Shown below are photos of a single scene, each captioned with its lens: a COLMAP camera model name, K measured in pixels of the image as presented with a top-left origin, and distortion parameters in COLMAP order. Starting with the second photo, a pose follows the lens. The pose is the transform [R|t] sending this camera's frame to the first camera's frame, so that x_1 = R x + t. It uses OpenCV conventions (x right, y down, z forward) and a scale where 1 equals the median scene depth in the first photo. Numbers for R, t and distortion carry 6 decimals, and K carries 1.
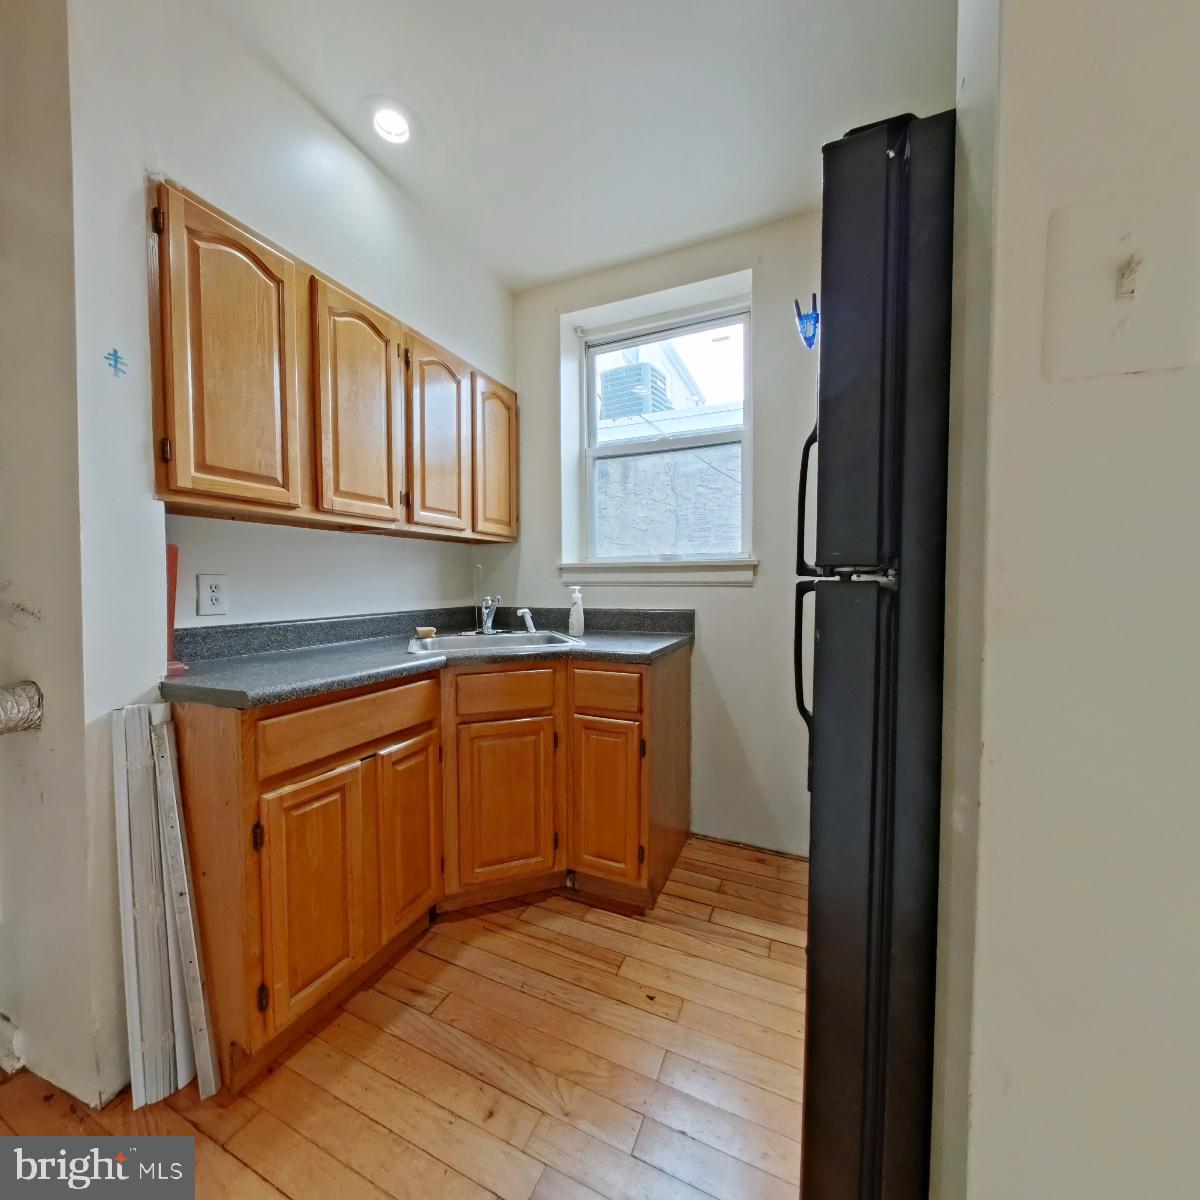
lens RADIAL K [[498.9, 0, 600.0], [0, 498.9, 600.0], [0, 0, 1]] dist [0.001261, 0.000138]
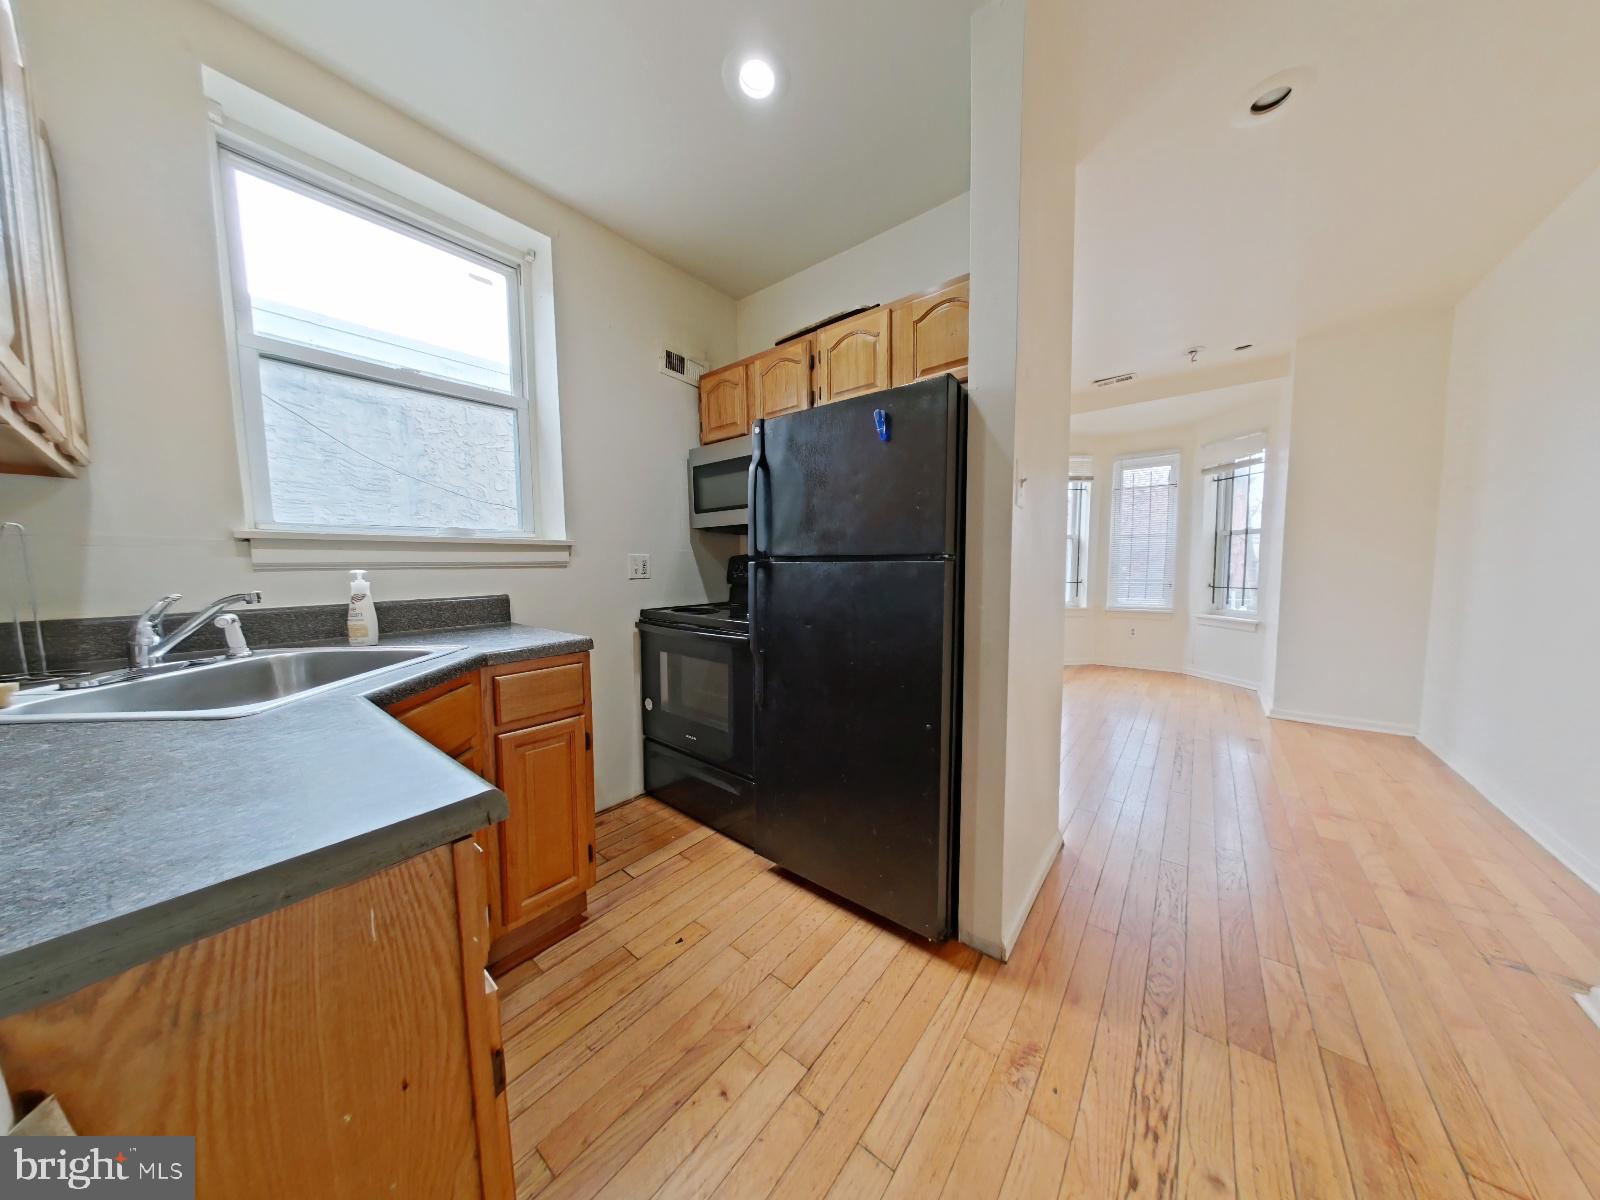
lens RADIAL K [[497.9, 0, 800.0], [0, 497.9, 600.0], [0, 0, 1]] dist [-0.000352, -0.000061]
pose [[0.251383, -0.074194, 0.965040, -0.657441], [0.037761, 0.997050, 0.066819, -0.012441], [-0.967151, 0.019644, 0.253444, 0.355277]]
